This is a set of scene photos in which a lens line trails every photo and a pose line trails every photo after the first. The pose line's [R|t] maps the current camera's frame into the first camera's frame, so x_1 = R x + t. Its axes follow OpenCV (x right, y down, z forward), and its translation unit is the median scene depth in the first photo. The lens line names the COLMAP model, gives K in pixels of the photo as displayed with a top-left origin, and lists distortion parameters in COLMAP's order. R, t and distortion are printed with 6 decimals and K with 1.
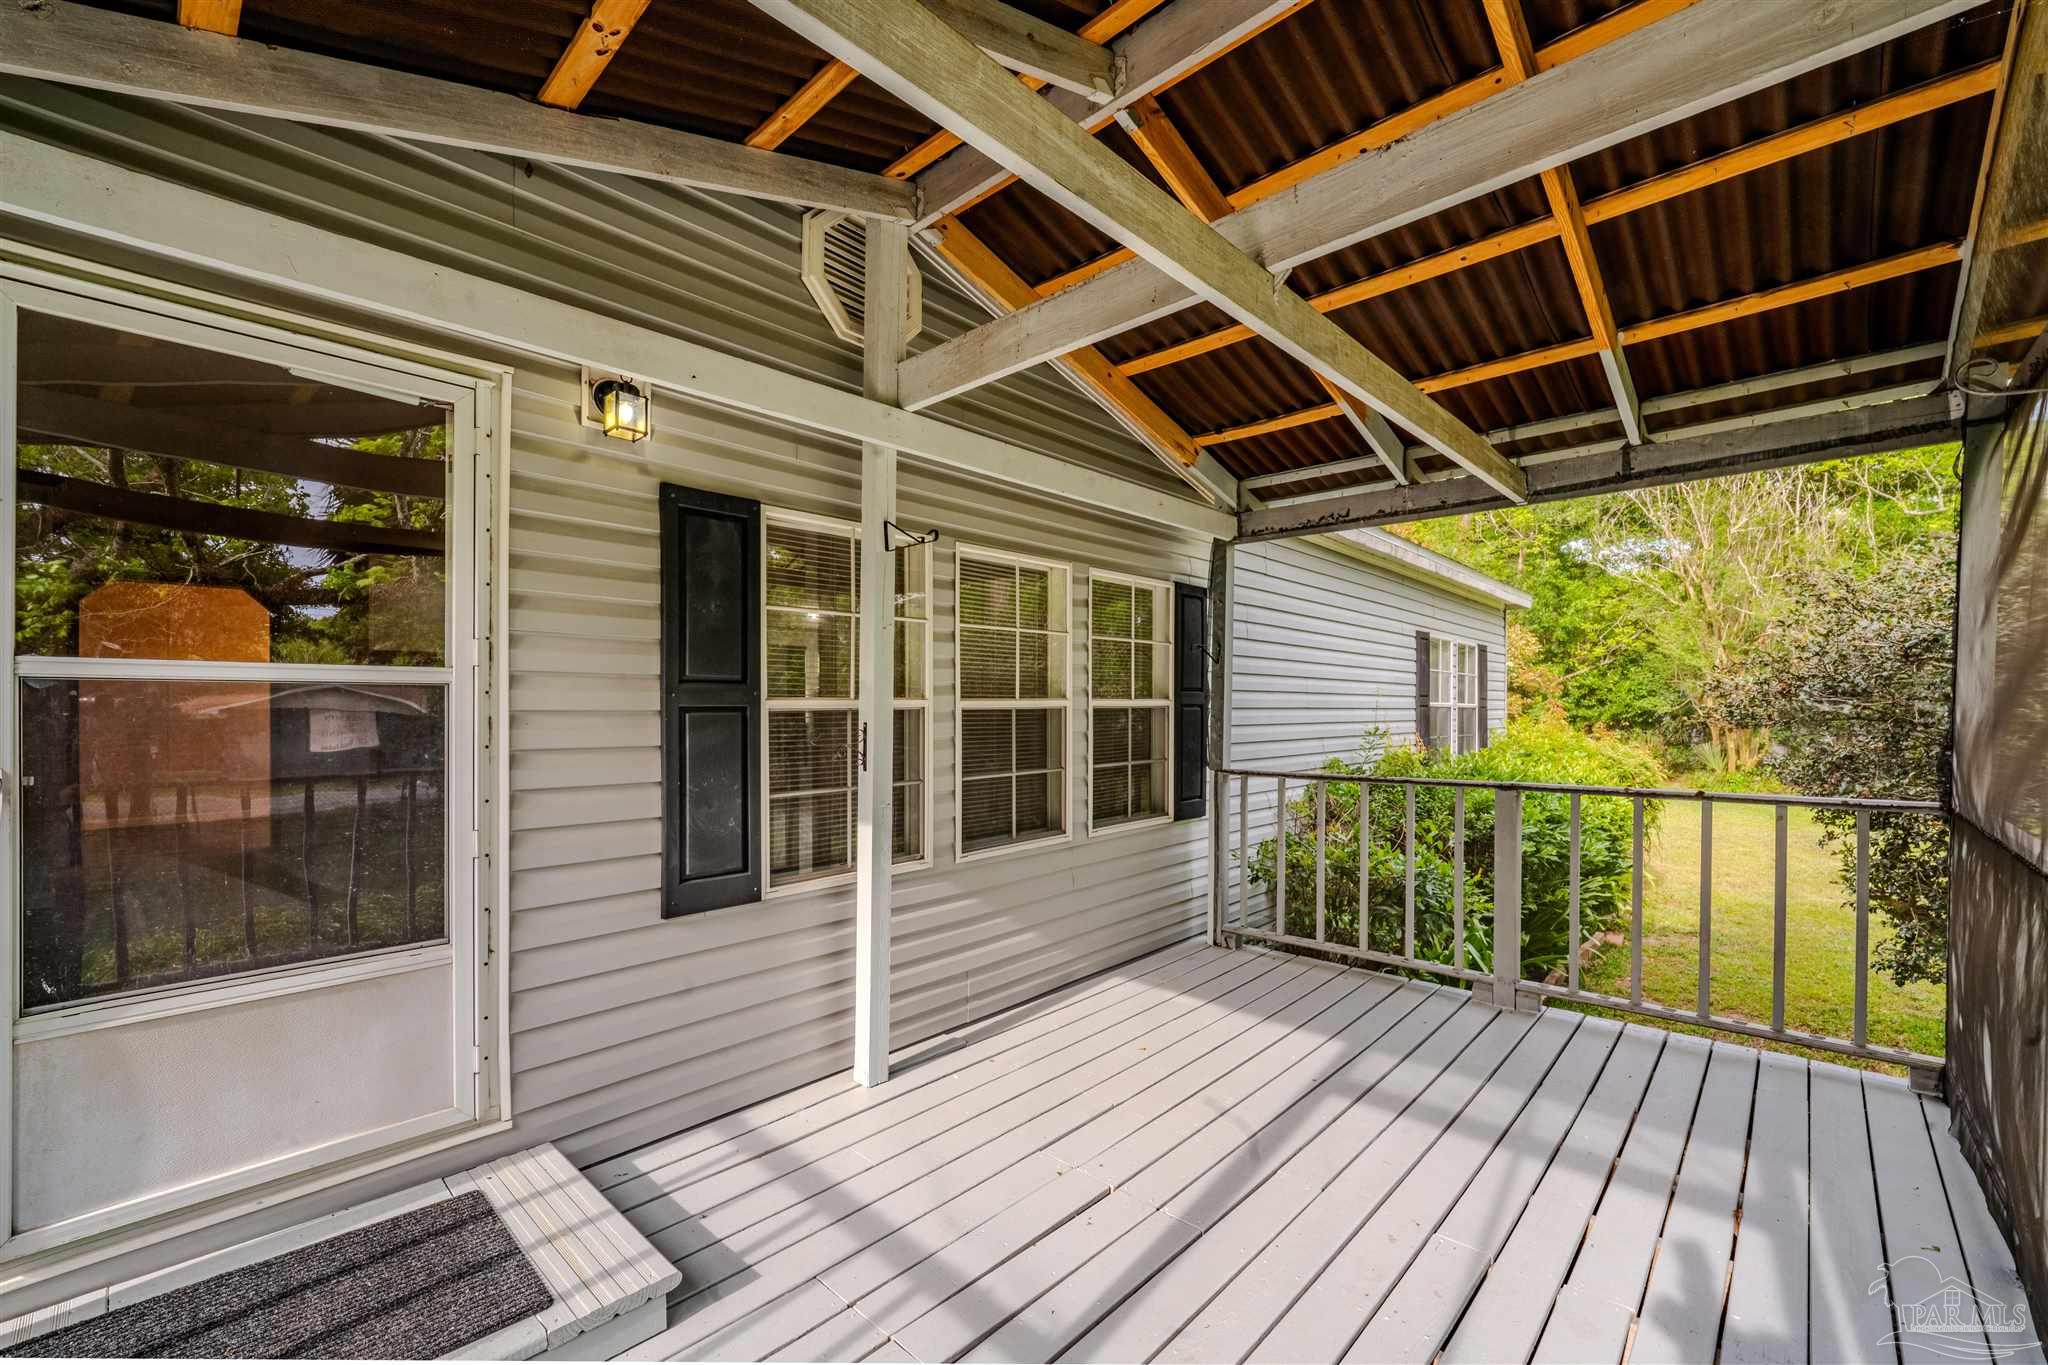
lens RADIAL K [[839.7, 0, 1029.9], [0, 839.7, 703.3], [0, 0, 1]] dist [-0.009307, -0.000296]
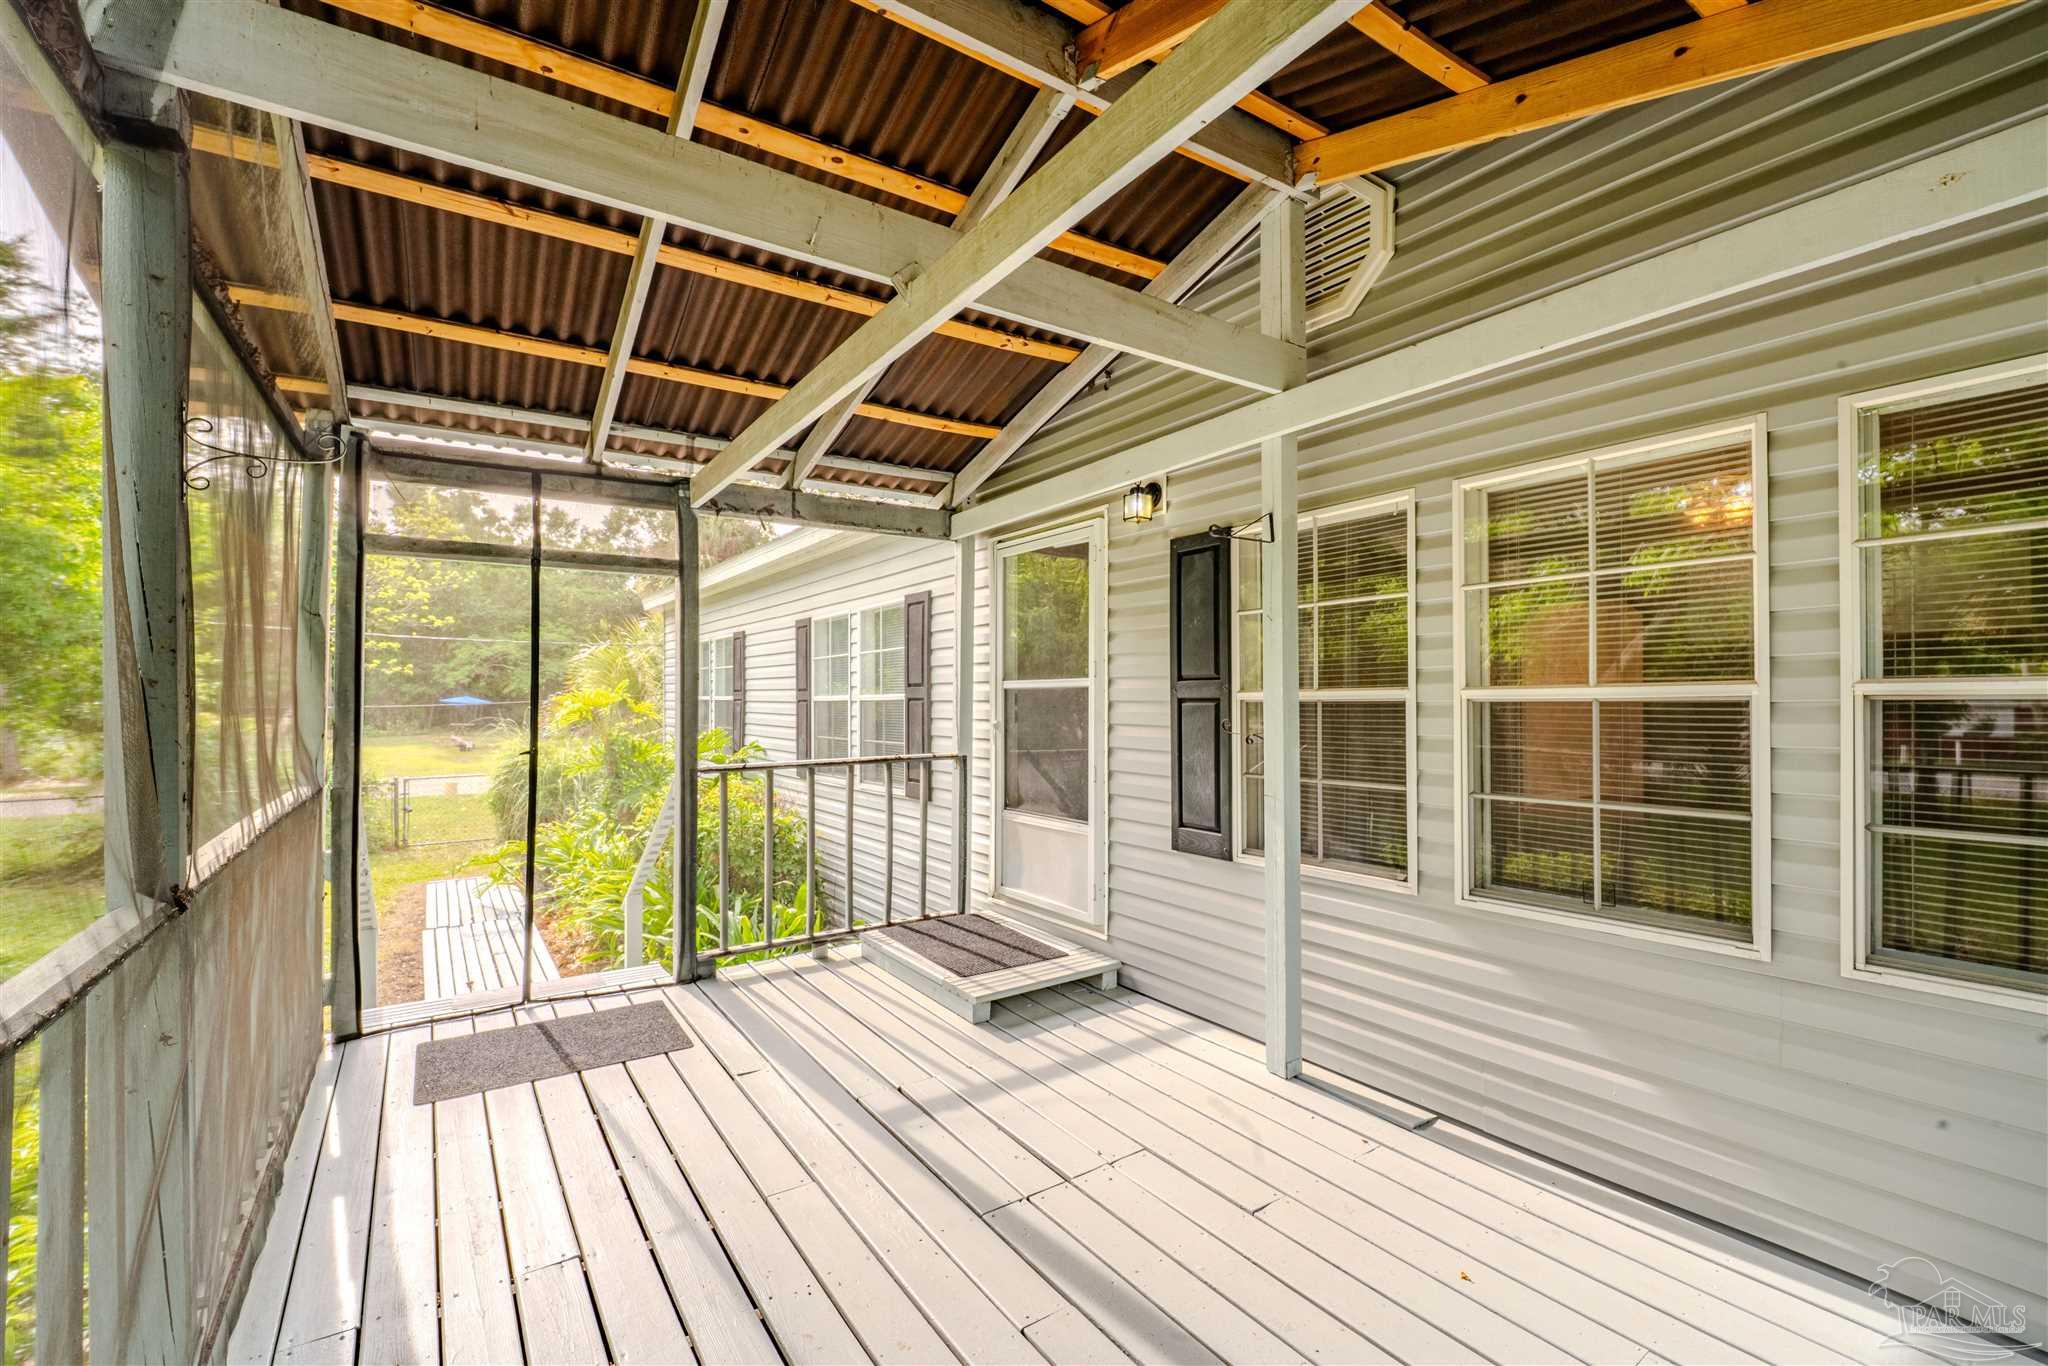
lens RADIAL K [[839.7, 0, 1030.4], [0, 839.7, 688.9], [0, 0, 1]] dist [-0.009307, -0.000296]
pose [[-0.195354, -0.011150, -0.980669, 1.055253], [0.005368, 0.999908, -0.012438, 0.005075], [0.980718, -0.007694, -0.195276, 1.112640]]
